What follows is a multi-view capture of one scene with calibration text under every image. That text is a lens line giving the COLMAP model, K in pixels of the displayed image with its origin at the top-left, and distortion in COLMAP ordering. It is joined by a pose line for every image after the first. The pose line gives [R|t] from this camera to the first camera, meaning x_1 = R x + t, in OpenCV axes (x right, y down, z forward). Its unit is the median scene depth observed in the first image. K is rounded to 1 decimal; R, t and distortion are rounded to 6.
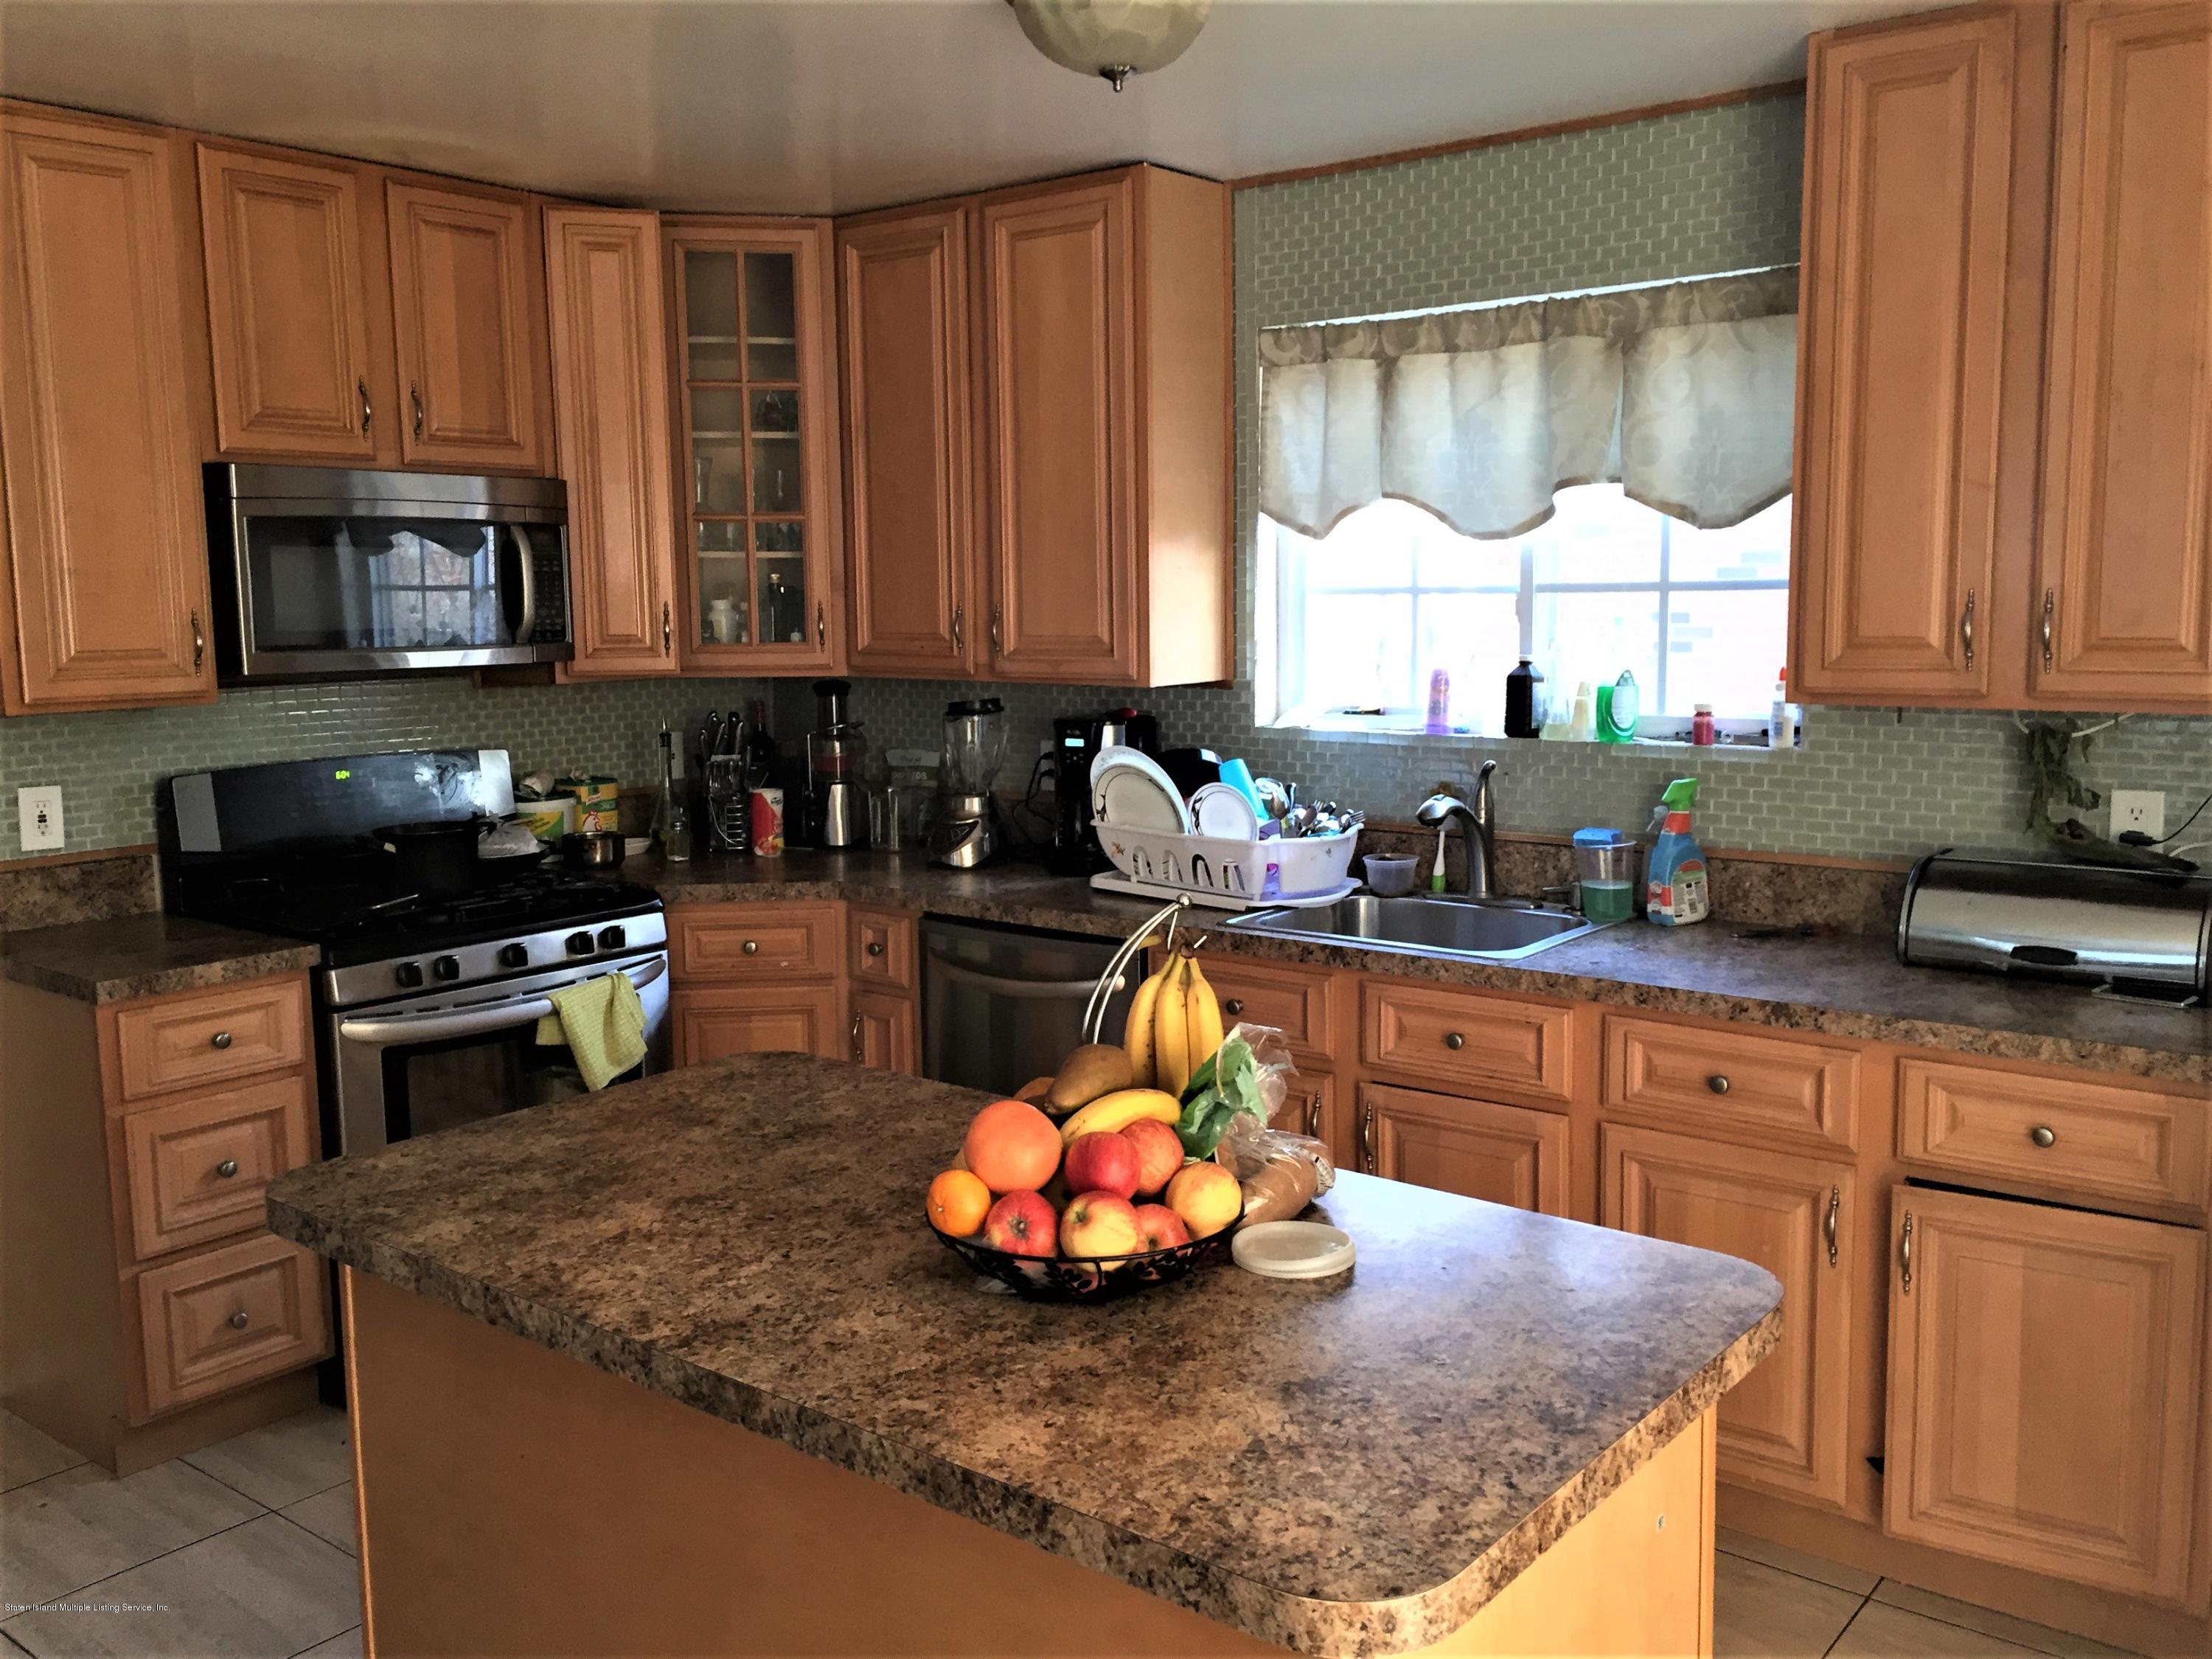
lens RADIAL K [[1911.2, 0, 1107.2], [0, 1911.2, 815.2], [0, 0, 1]] dist [0.074500, -0.075231]
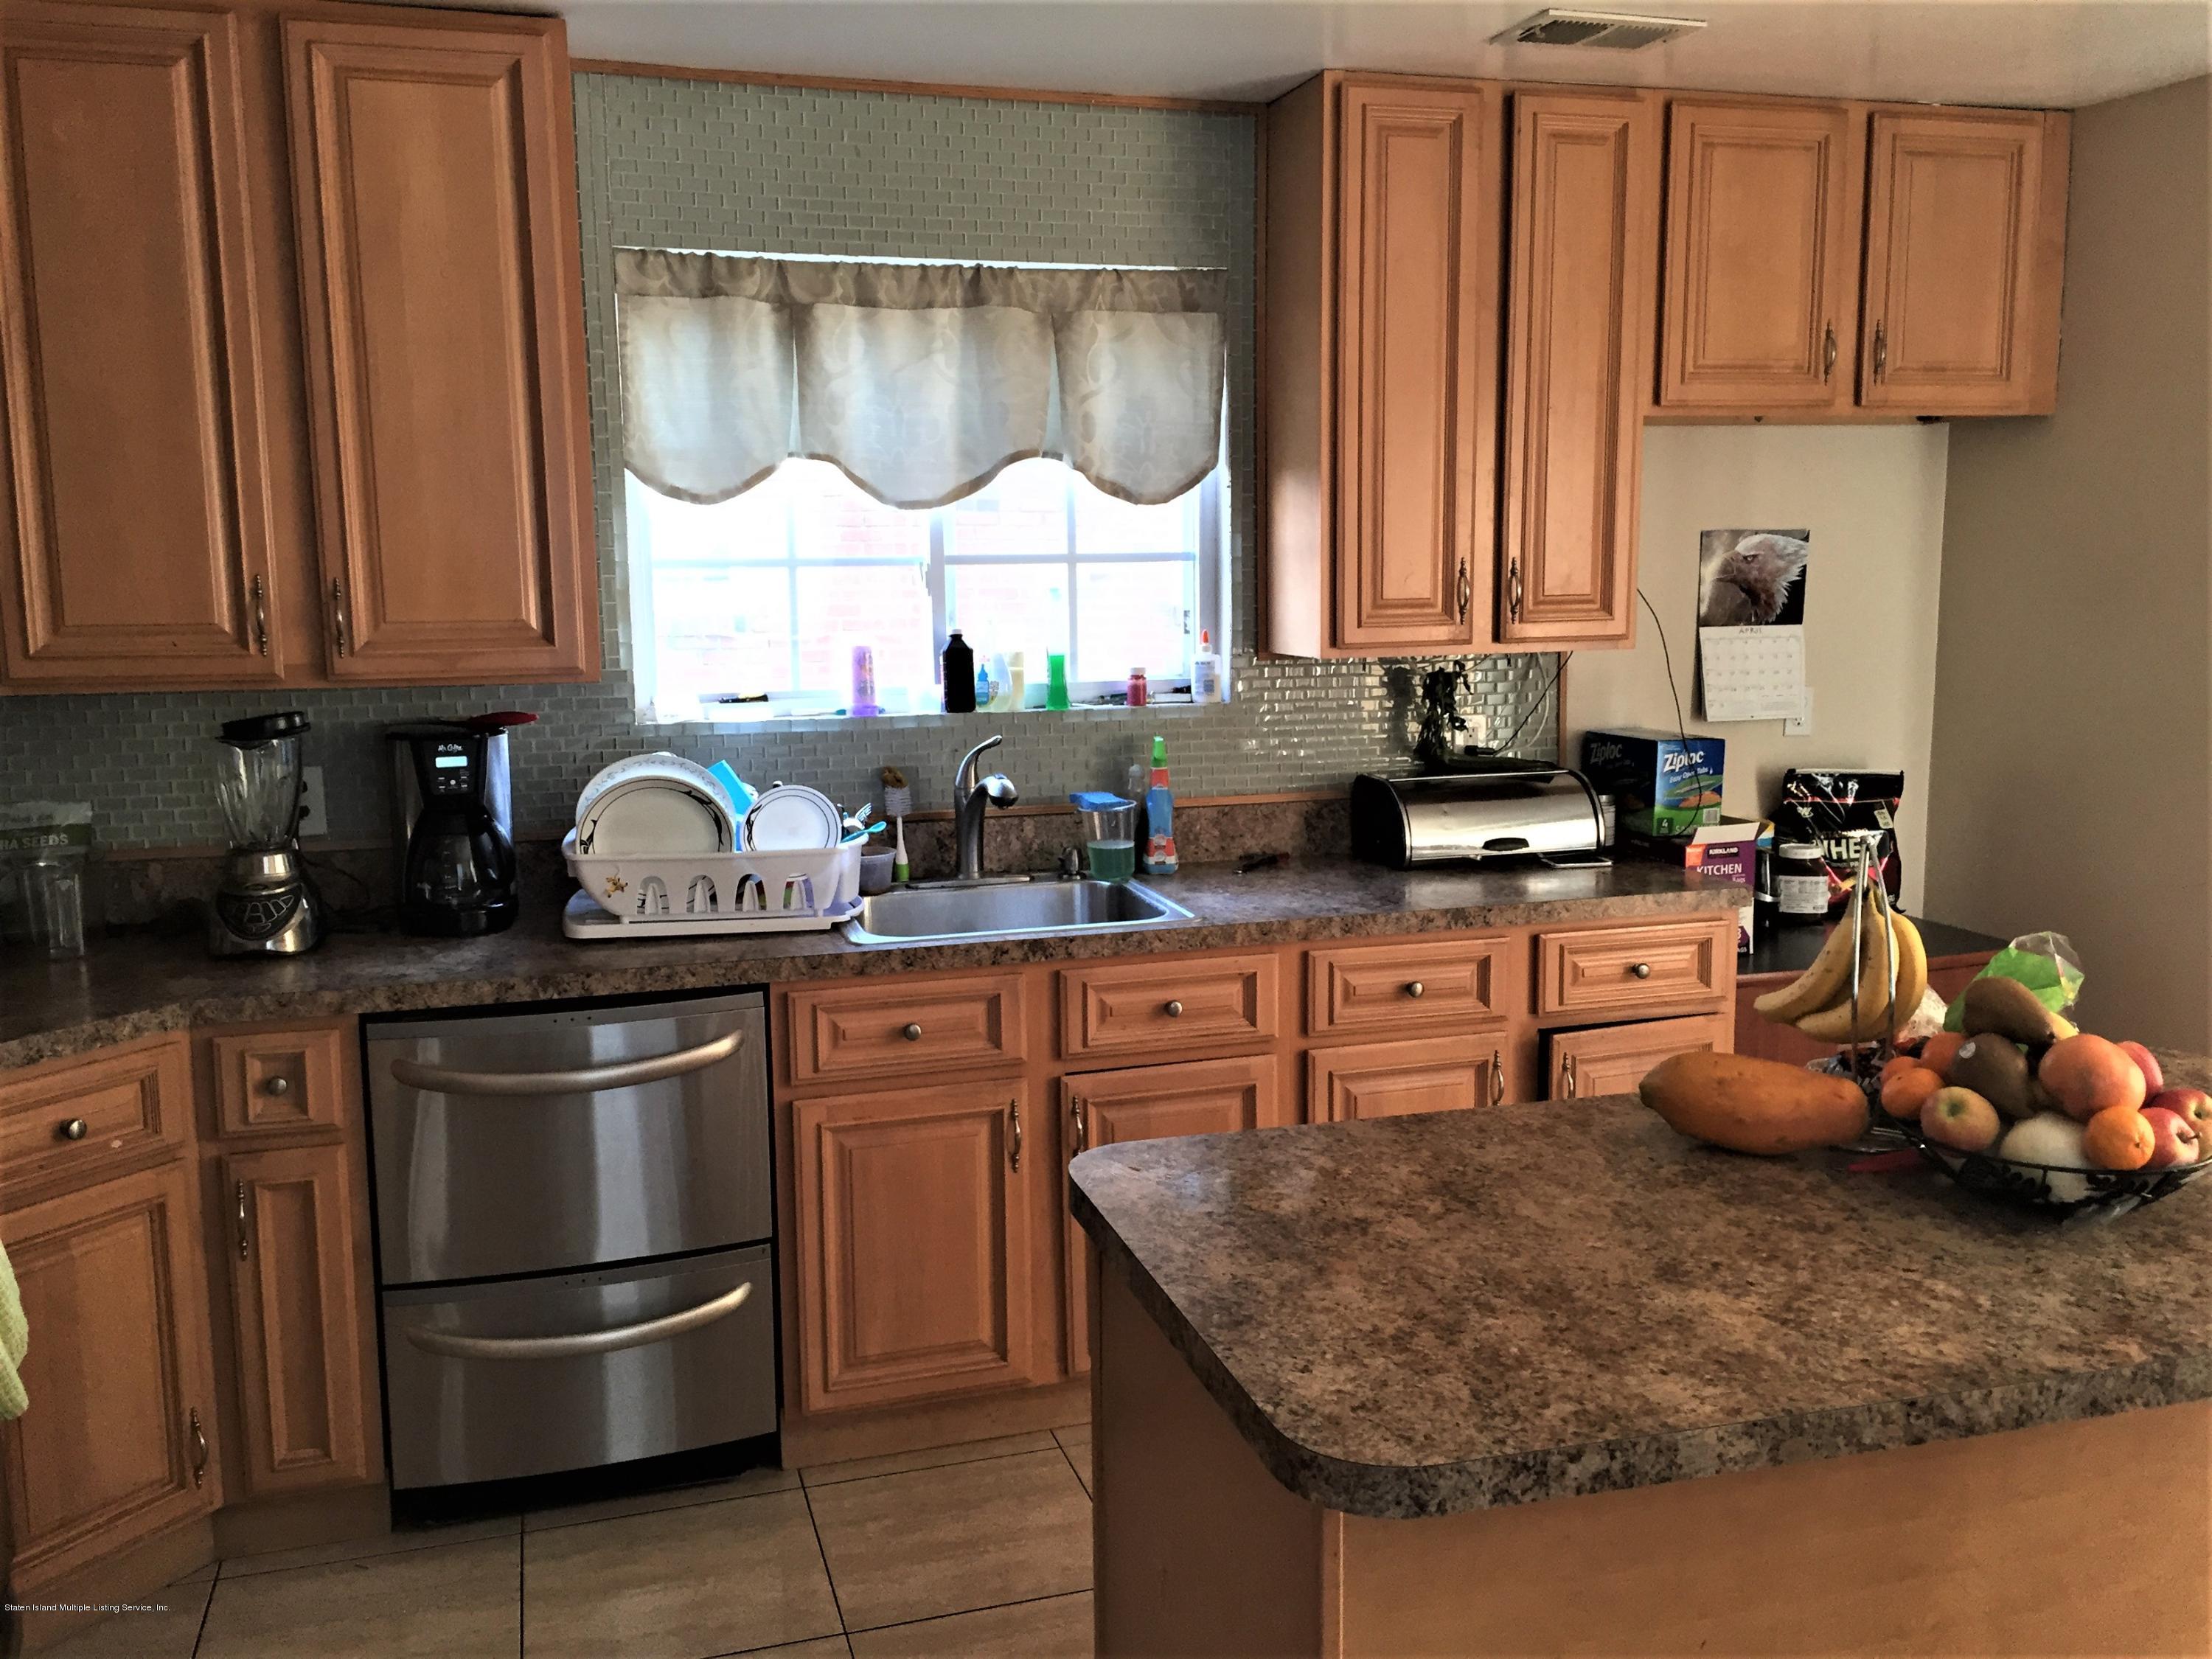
lens RADIAL K [[1911.2, 0, 1101.6], [0, 1911.2, 821.6], [0, 0, 1]] dist [0.074500, -0.075231]
pose [[0.557195, -0.110823, 0.822953, -0.577551], [0.103012, 0.992624, 0.063925, -0.041880], [-0.823968, 0.049155, 0.564501, 0.406453]]
